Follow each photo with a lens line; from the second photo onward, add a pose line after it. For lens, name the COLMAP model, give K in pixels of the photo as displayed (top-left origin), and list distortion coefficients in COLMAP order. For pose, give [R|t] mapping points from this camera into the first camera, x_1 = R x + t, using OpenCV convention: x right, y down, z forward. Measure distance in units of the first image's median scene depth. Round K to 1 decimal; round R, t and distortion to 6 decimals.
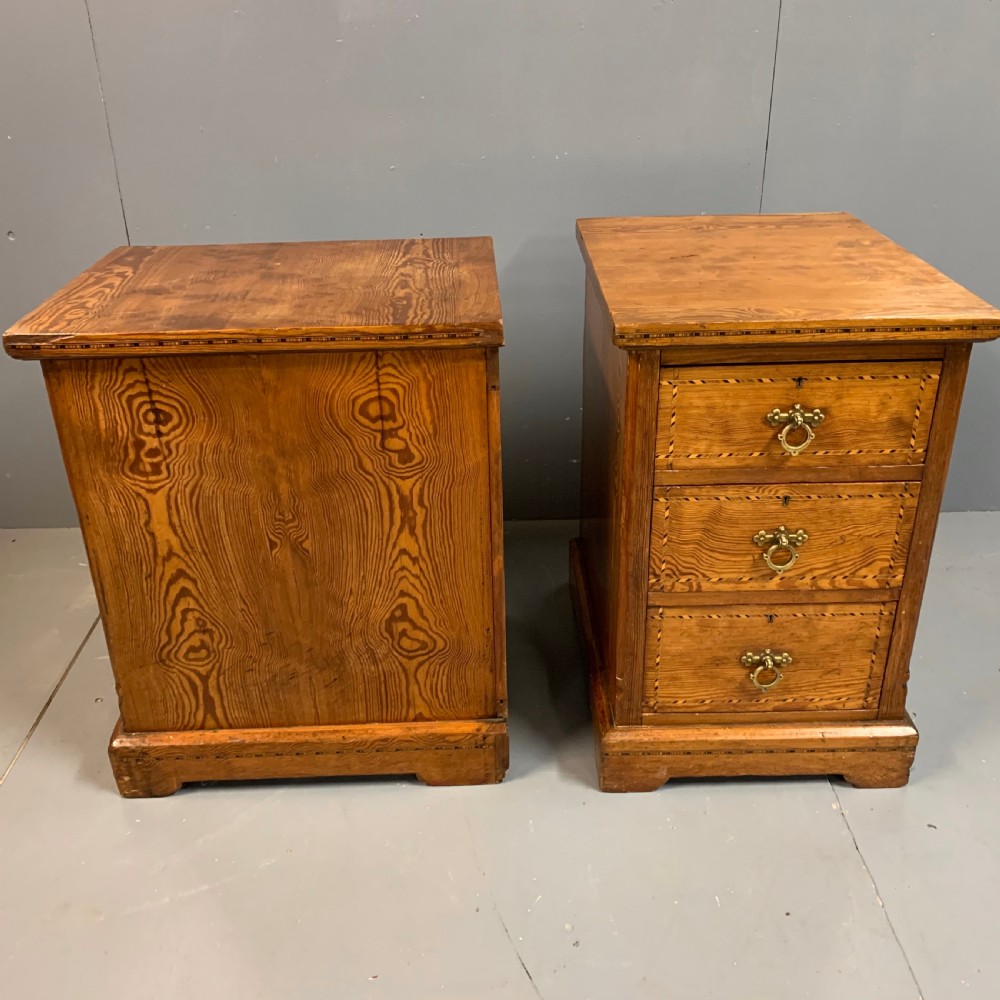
lens RADIAL K [[1011.4, 0, 499.6], [0, 1011.4, 496.3], [0, 0, 1]] dist [0.183907, -0.535000]
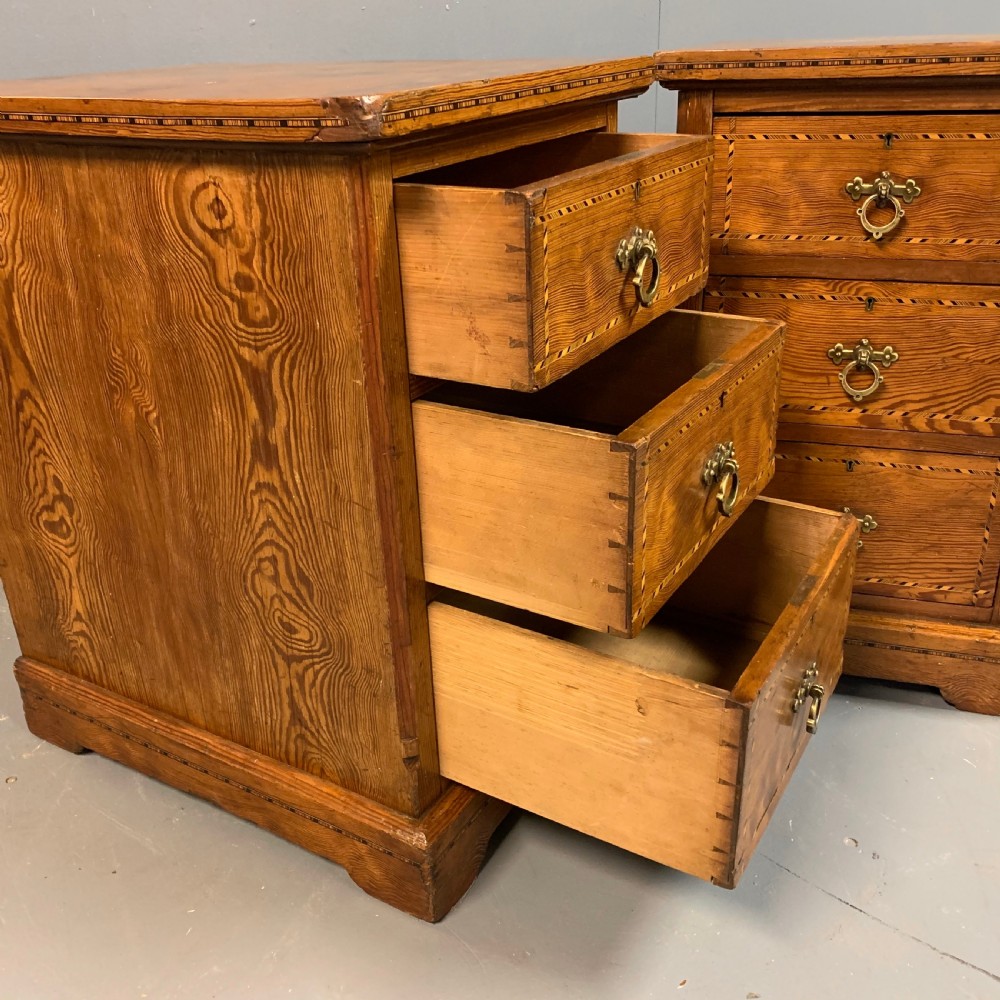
lens RADIAL K [[1028.4, 0, 500.0], [0, 1028.4, 500.0], [0, 0, 1]] dist [0.014234, -0.005901]
pose [[0.952087, 0.115226, -0.283289, 0.242855], [-0.126248, 0.991778, -0.020900, 0.205584], [0.278552, 0.055663, 0.958807, 0.142004]]
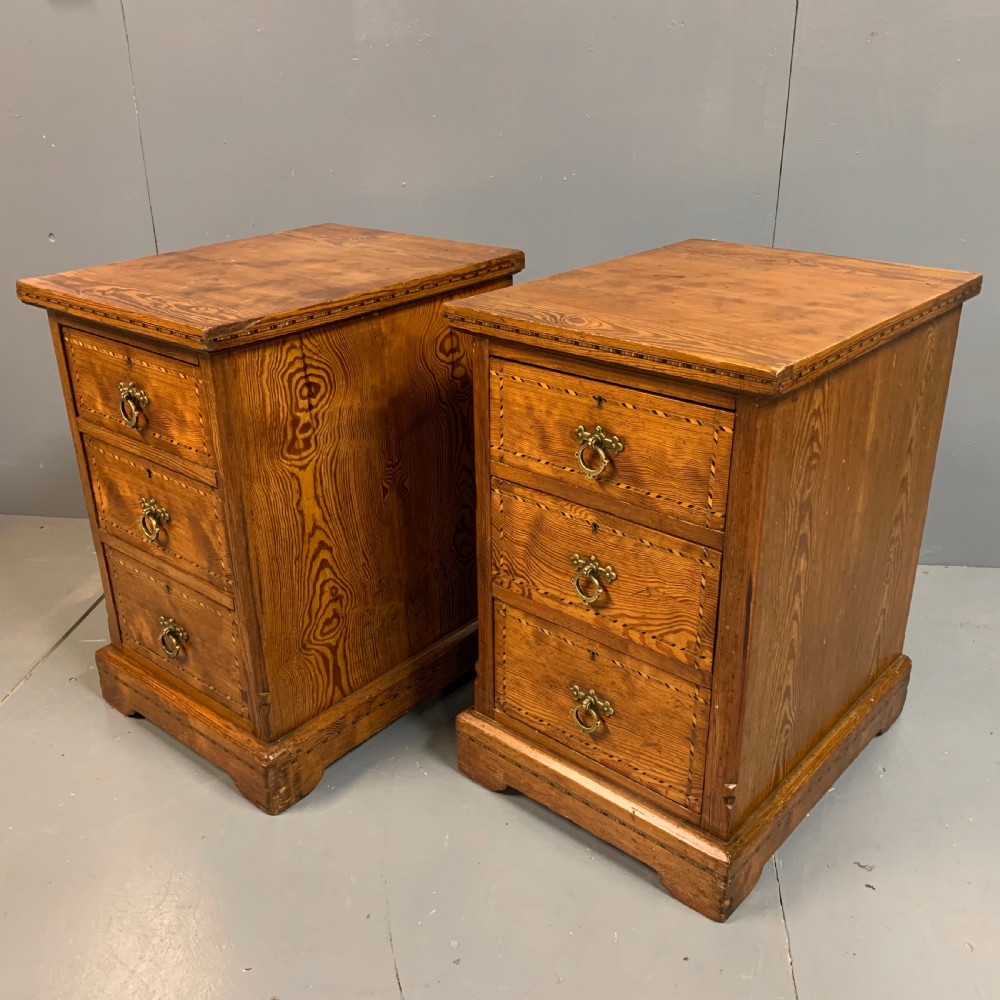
lens RADIAL K [[1007.1, 0, 493.8], [0, 1007.1, 498.2], [0, 0, 1]] dist [0.206497, -0.554720]
pose [[0.740168, 0.279265, -0.611688, 0.752909], [-0.306589, 0.949779, 0.062635, -0.050669], [0.598460, 0.141177, 0.788616, 0.194940]]
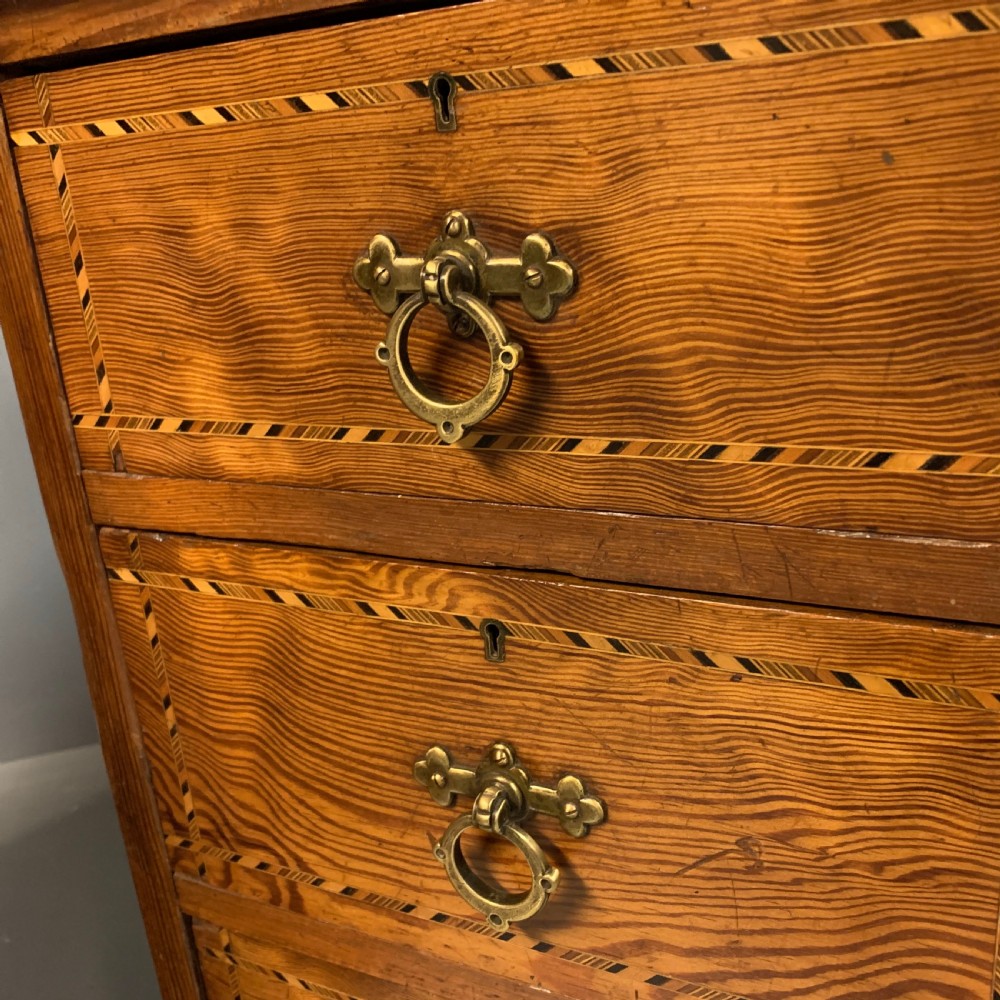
lens RADIAL K [[1022.5, 0, 500.0], [0, 1022.5, 500.0], [0, 0, 1]] dist [0.082626, -0.222493]
pose [[0.885235, 0.089470, -0.456458, 0.379526], [-0.144817, 0.985567, -0.087671, -0.007520], [0.442026, 0.143712, 0.885415, 0.753317]]
